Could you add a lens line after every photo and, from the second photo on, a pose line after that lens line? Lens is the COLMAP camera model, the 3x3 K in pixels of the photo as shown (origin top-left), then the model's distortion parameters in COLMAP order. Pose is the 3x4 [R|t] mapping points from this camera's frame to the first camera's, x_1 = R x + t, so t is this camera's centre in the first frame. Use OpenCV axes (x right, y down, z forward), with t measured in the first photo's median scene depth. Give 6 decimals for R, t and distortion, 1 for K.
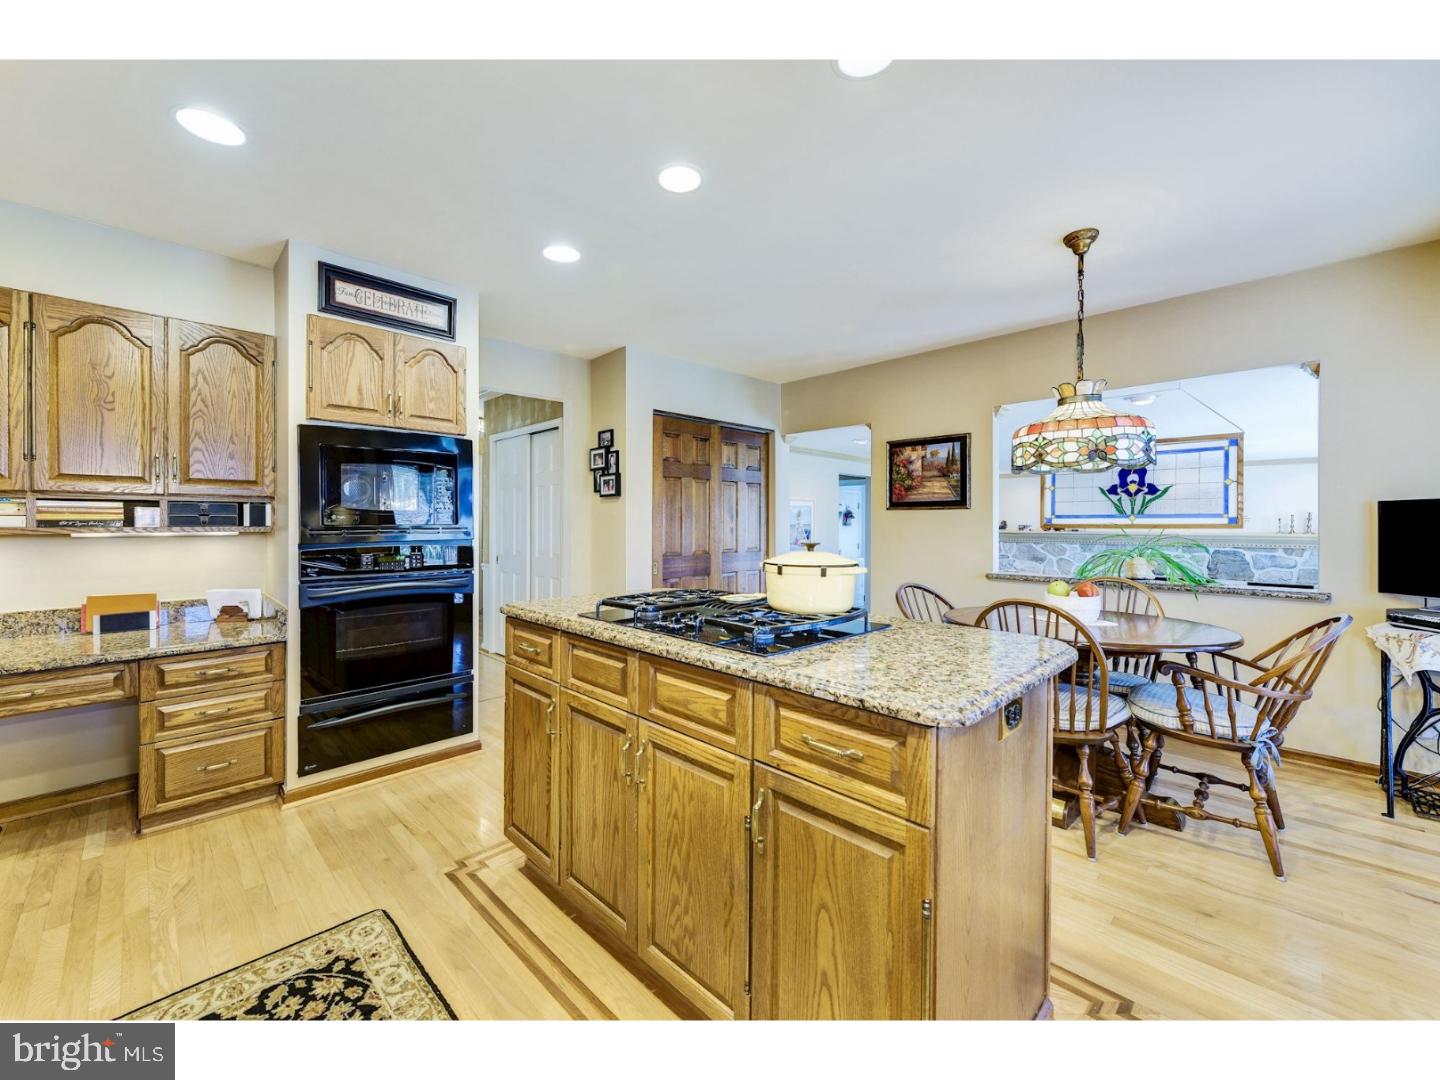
lens RADIAL K [[597.6, 0, 715.8], [0, 597.6, 535.2], [0, 0, 1]] dist [-0.000513, -0.000212]
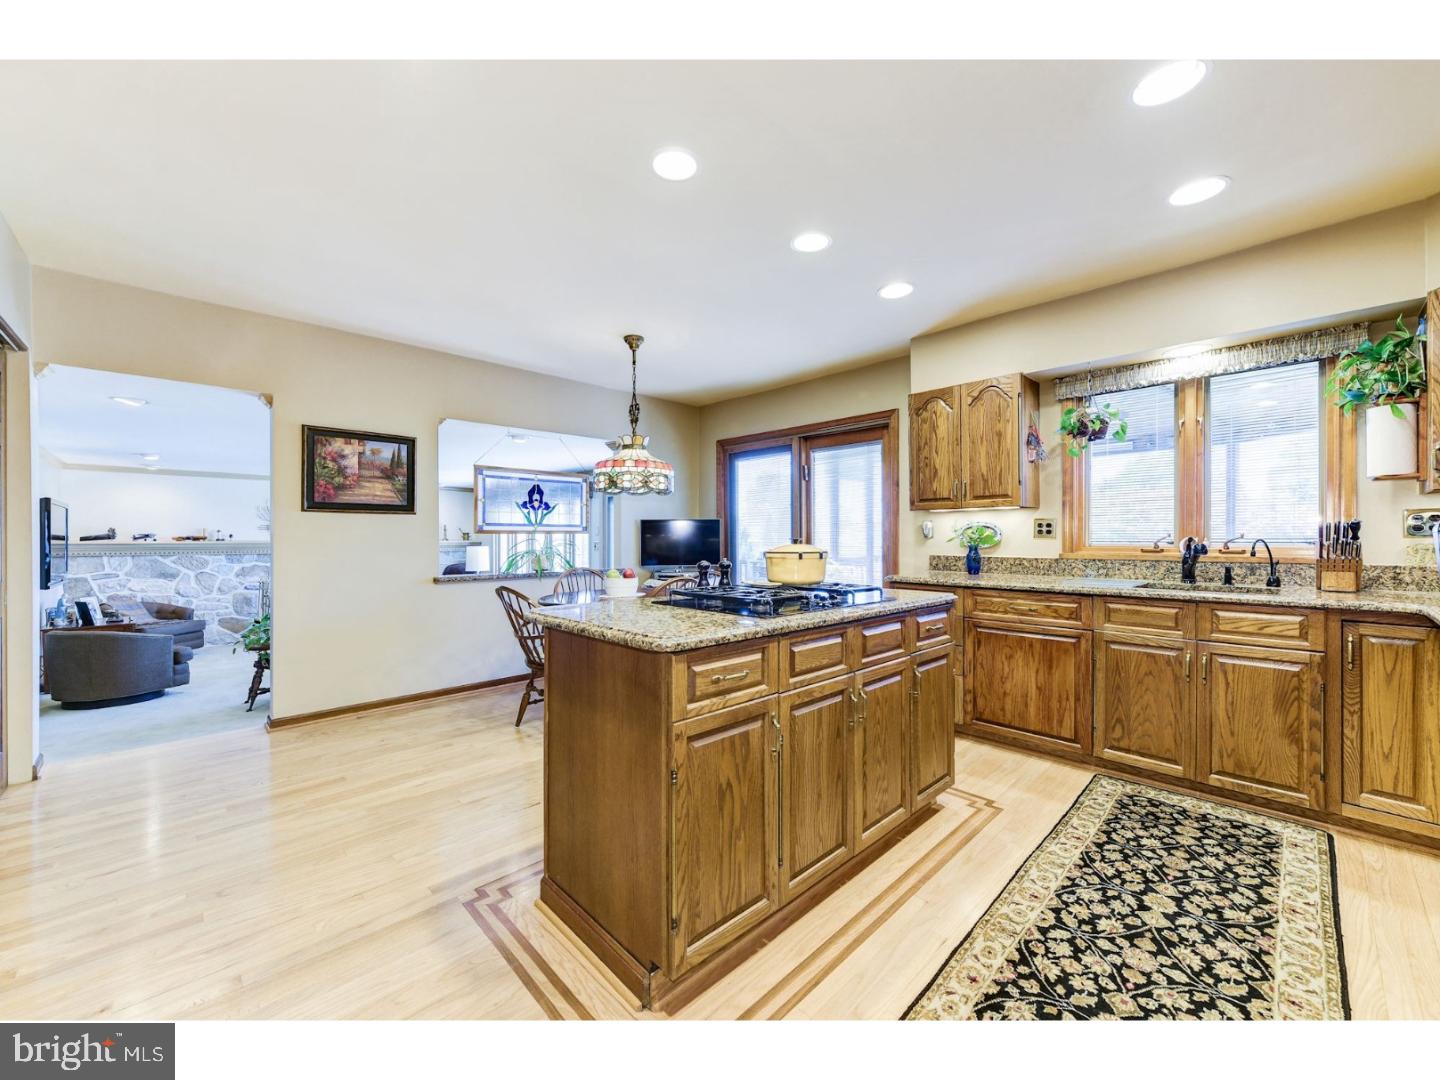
lens RADIAL K [[571.3, 0, 722.3], [0, 571.3, 537.6], [0, 0, 1]] dist [0.018404, -0.006089]
pose [[0.005286, -0.002939, 0.999982, -0.721007], [0.019780, 0.999800, 0.002834, 0.001952], [-0.999790, 0.019765, 0.005343, 0.674911]]
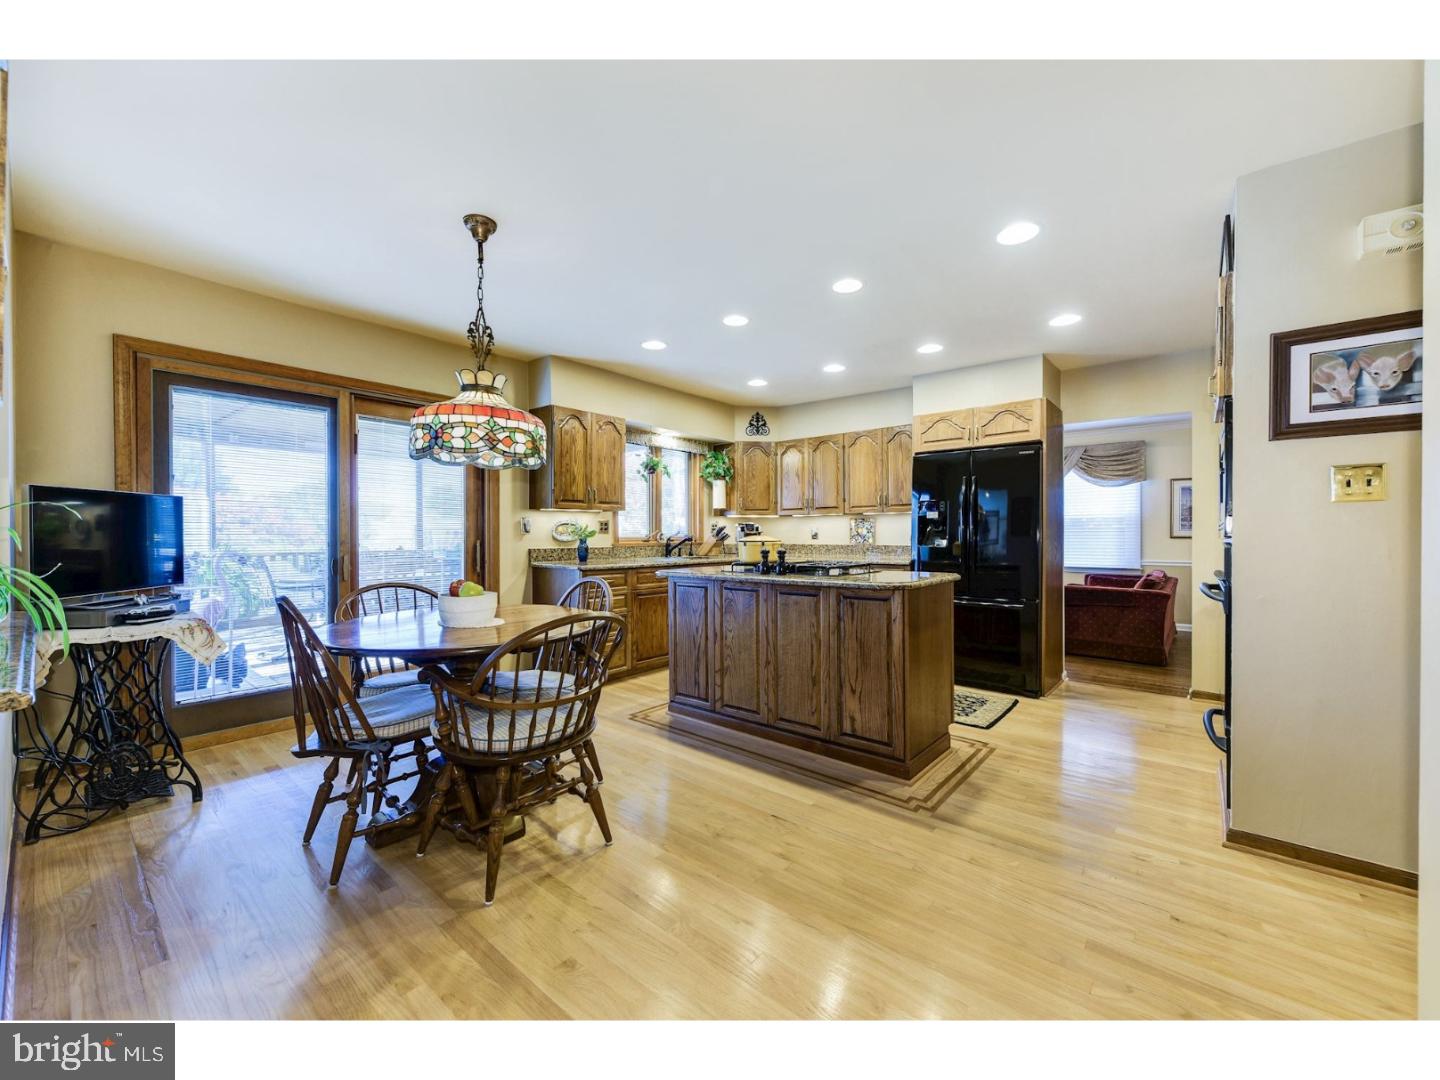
lens RADIAL K [[571.3, 0, 722.3], [0, 571.3, 537.6], [0, 0, 1]] dist [0.018404, -0.006089]
pose [[-0.994927, -0.000430, -0.100600, 0.270936], [-0.002791, 0.999724, 0.023330, -0.007843], [0.100562, 0.023492, -0.994653, 1.720218]]
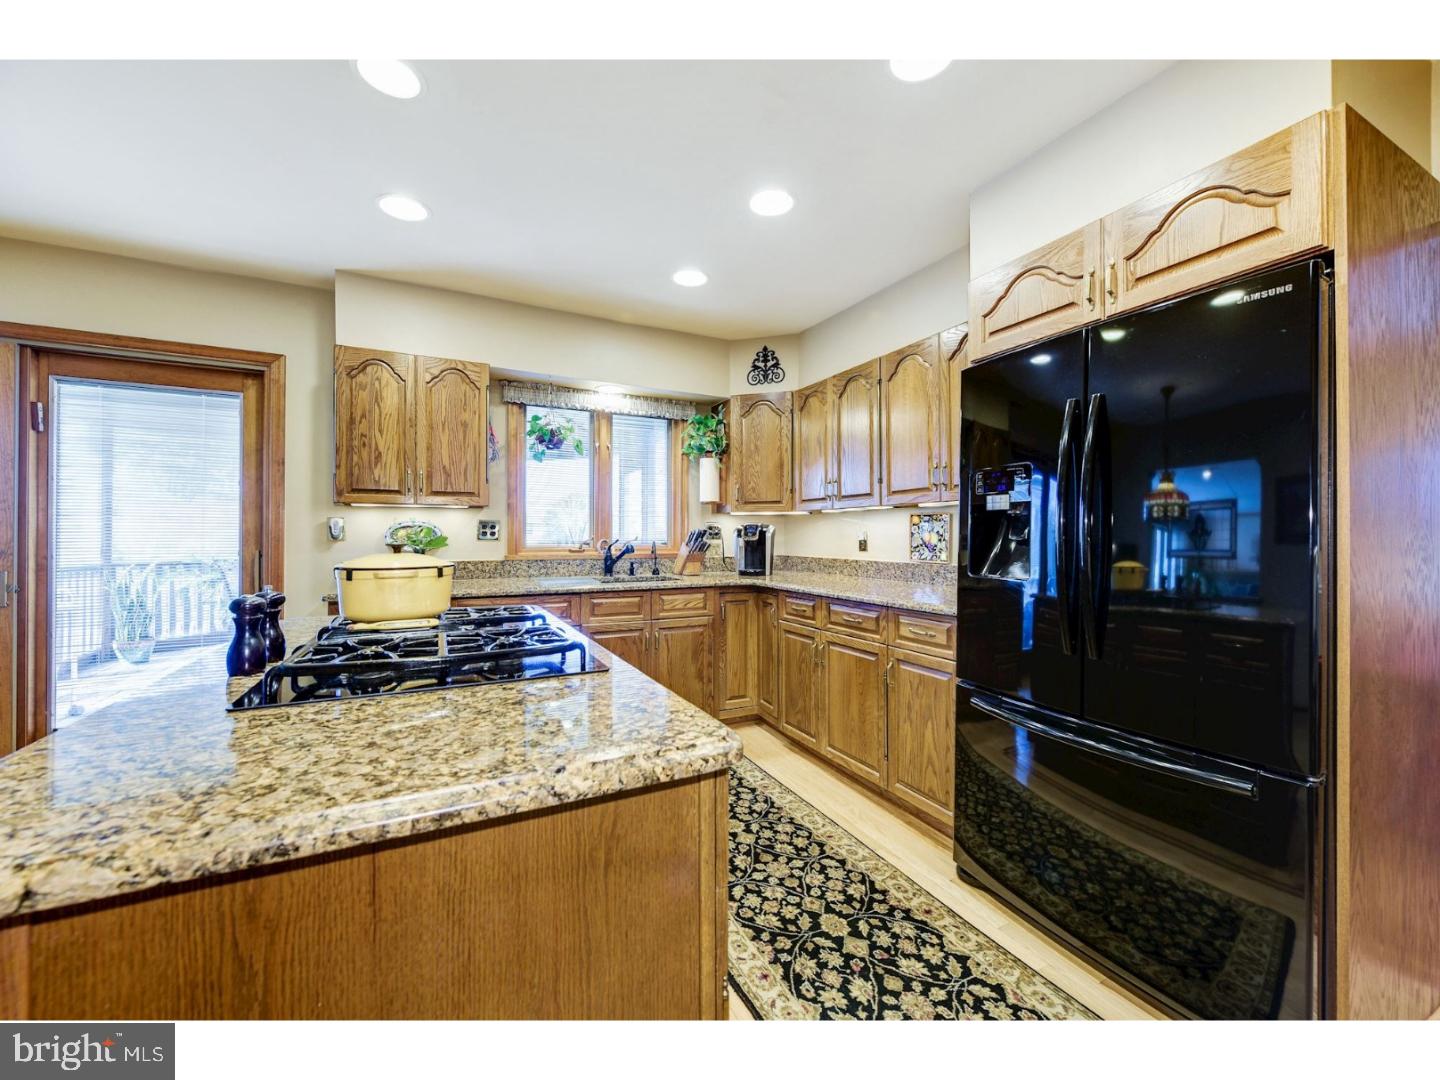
lens RADIAL K [[568.1, 0, 729.6], [0, 568.1, 532.6], [0, 0, 1]] dist [0.000890, 0.000010]
pose [[-0.955154, -0.002719, 0.296096, -0.335904], [0.000380, 0.999946, 0.010408, -0.007105], [-0.296109, 0.010054, -0.955101, 0.954248]]
